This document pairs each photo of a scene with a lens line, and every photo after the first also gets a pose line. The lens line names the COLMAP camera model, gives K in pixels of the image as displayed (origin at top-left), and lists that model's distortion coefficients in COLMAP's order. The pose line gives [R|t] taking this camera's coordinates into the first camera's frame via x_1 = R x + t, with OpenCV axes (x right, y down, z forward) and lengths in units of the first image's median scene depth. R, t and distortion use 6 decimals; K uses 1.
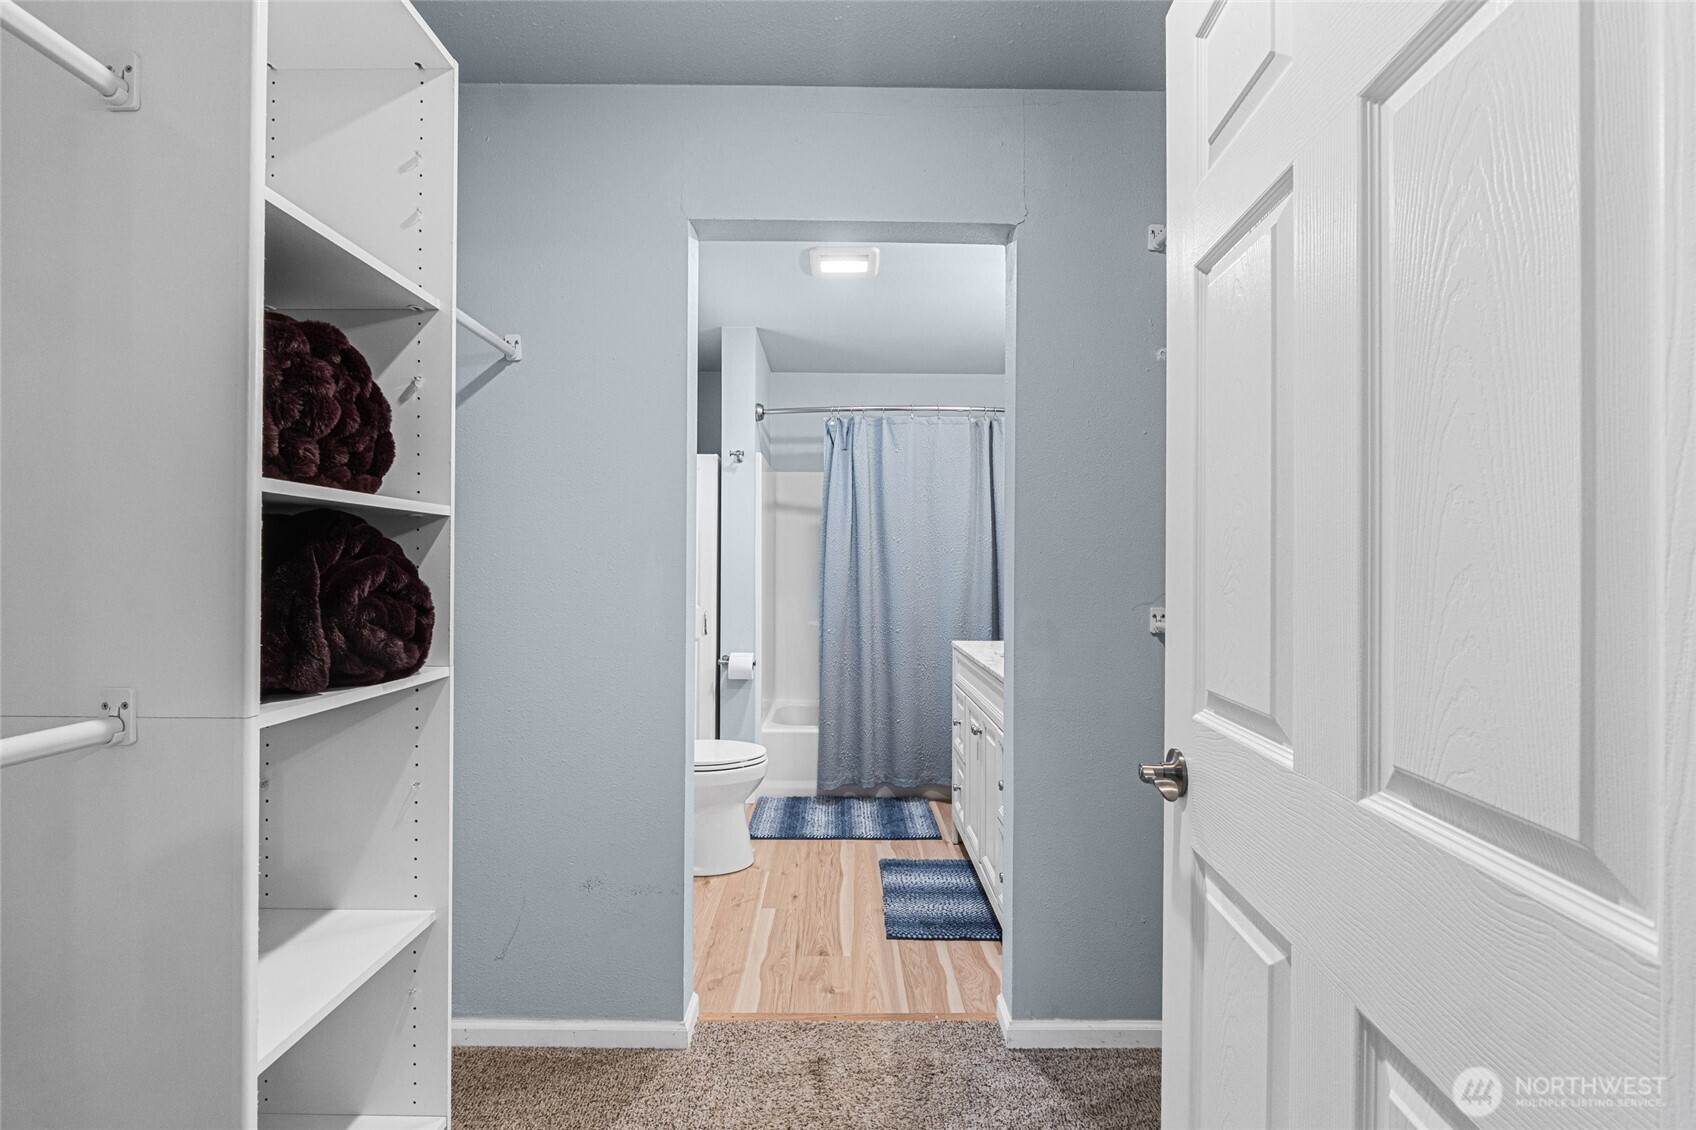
lens RADIAL K [[715.2, 0, 847.3], [0, 715.2, 565.7], [0, 0, 1]] dist [-0.006663, -0.000205]
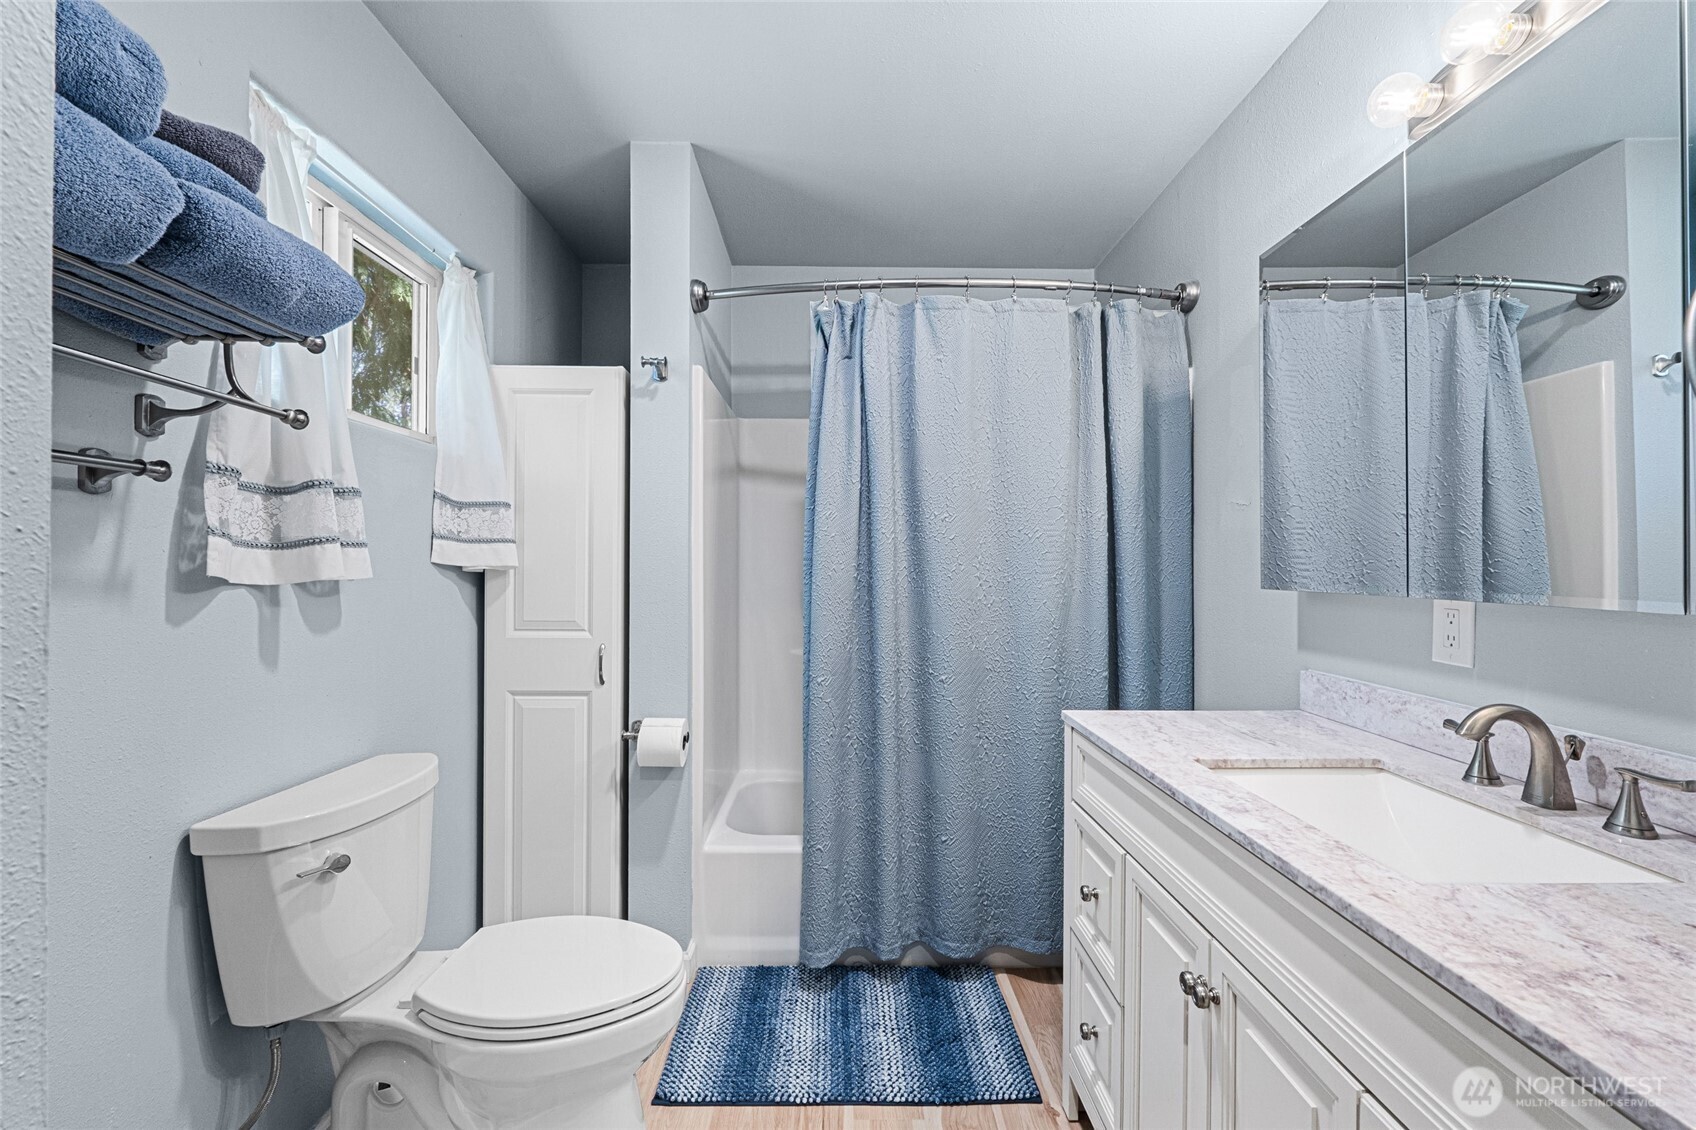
lens RADIAL K [[715.2, 0, 845.6], [0, 715.2, 557.2], [0, 0, 1]] dist [-0.006663, -0.000205]
pose [[0.999994, -0.001006, 0.003200, -0.007284], [0.001038, 0.999950, -0.009951, 0.001258], [-0.003190, 0.009954, 0.999945, 0.435319]]
